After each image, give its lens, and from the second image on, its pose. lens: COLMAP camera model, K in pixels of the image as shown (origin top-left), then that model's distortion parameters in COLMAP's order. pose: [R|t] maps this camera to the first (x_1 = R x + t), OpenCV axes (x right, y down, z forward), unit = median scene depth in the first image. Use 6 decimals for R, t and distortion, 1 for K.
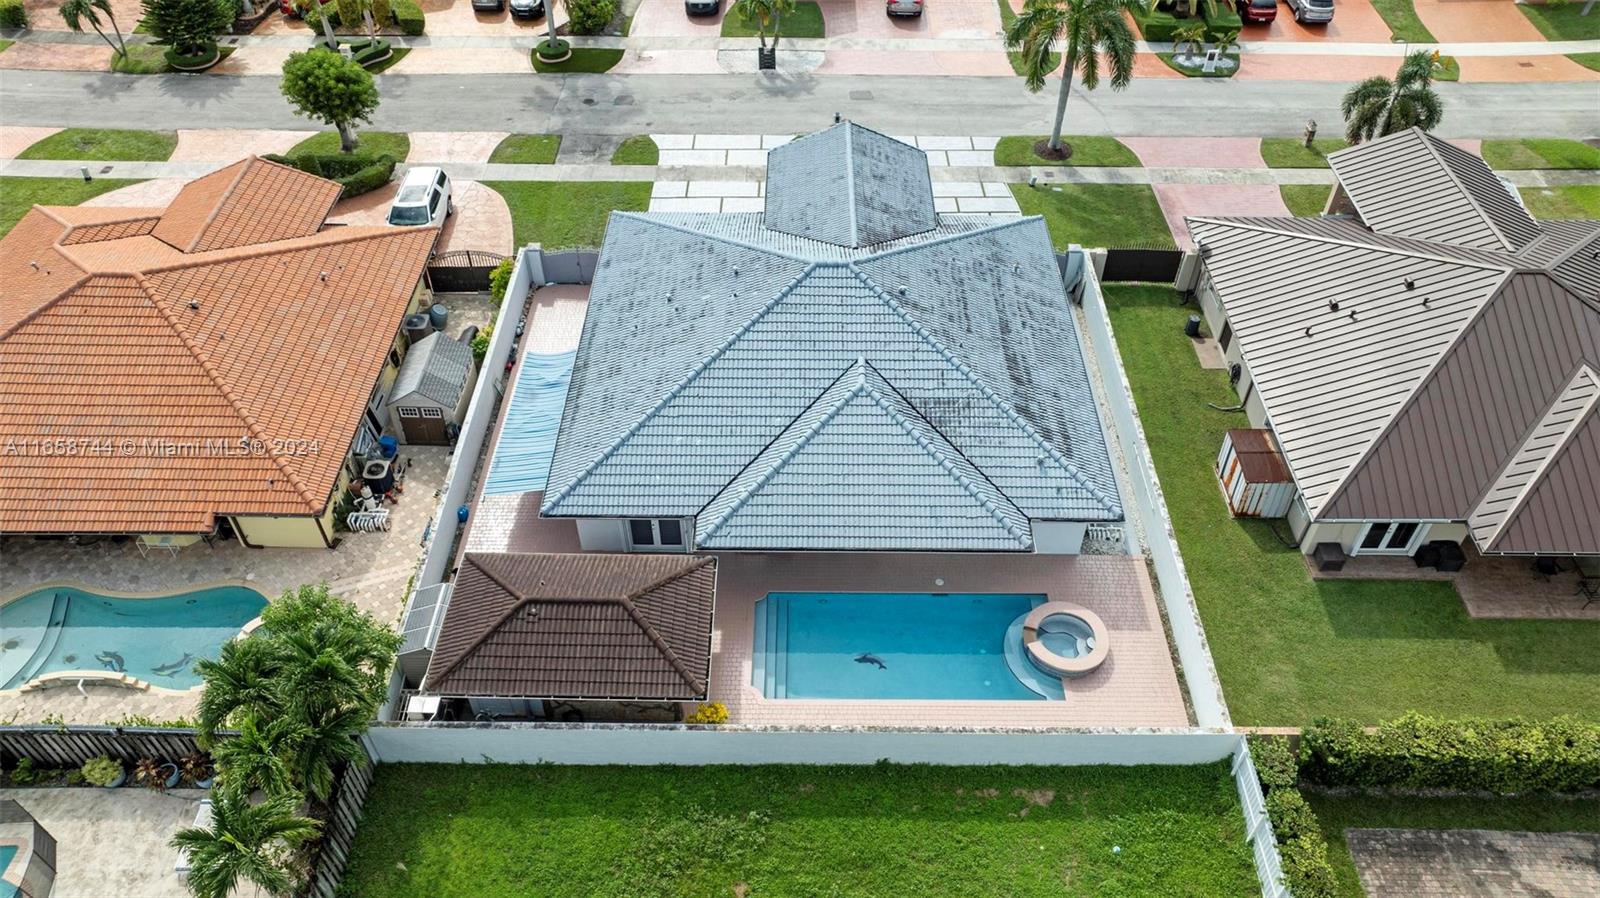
lens RADIAL K [[1147.0, 0, 800.0], [0, 1147.0, 449.0], [0, 0, 1]] dist [-0.068282, 0.080674]
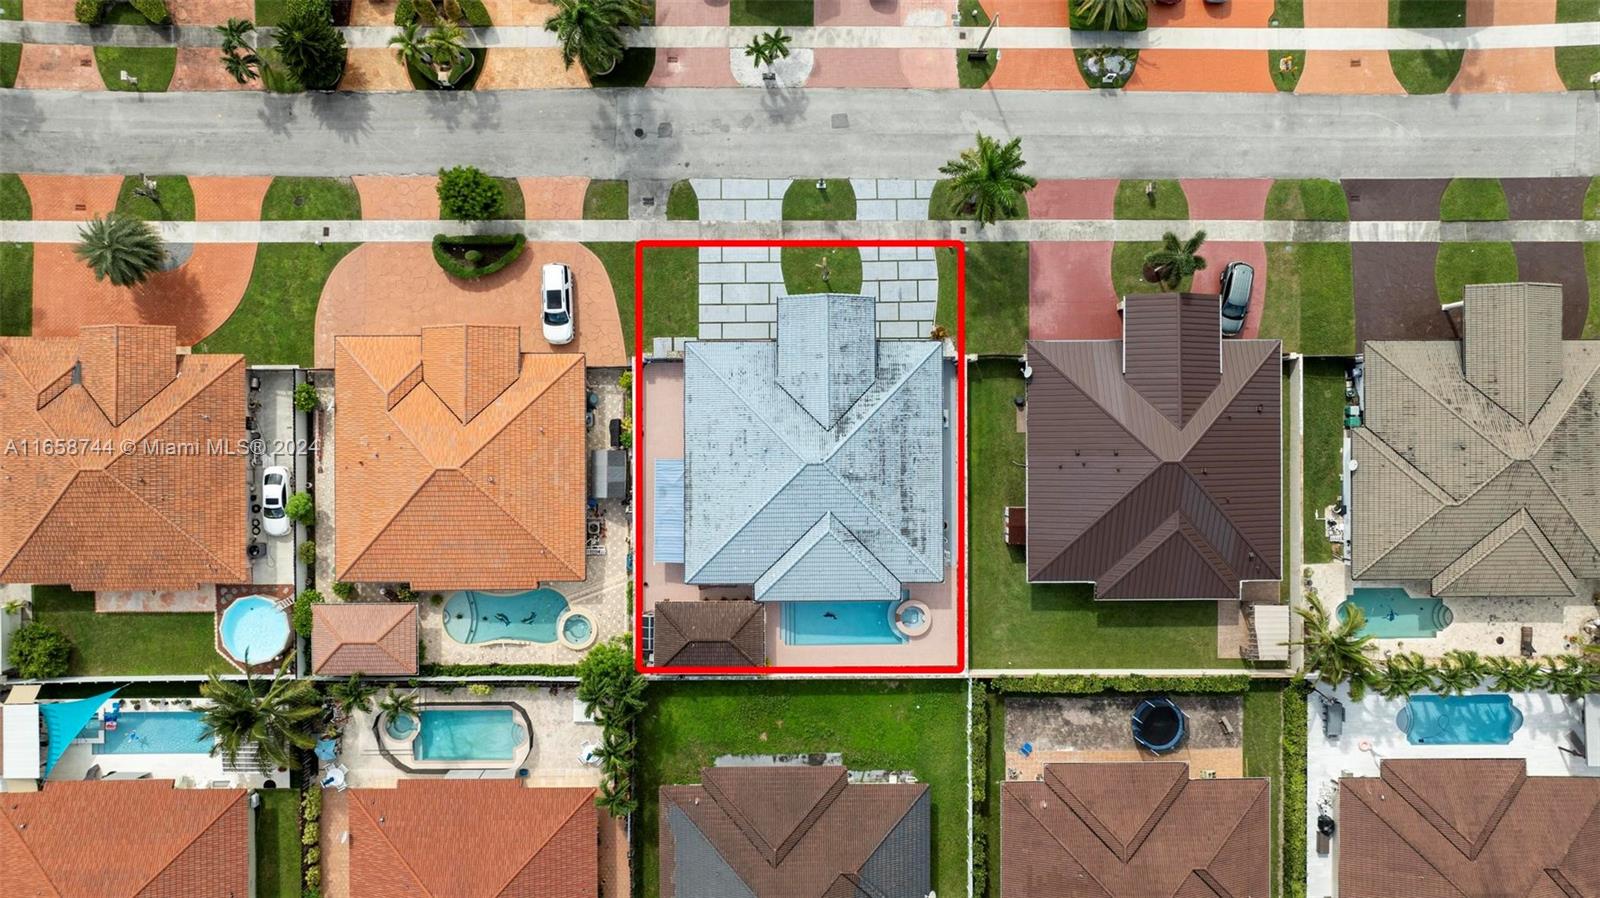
lens RADIAL K [[1147.0, 0, 800.0], [0, 1147.0, 449.0], [0, 0, 1]] dist [-0.068282, 0.080674]
pose [[0.999937, -0.010919, 0.002572, -0.002498], [0.005627, 0.686544, 0.727067, -1.697058], [-0.009705, -0.727006, 0.686562, -0.346223]]
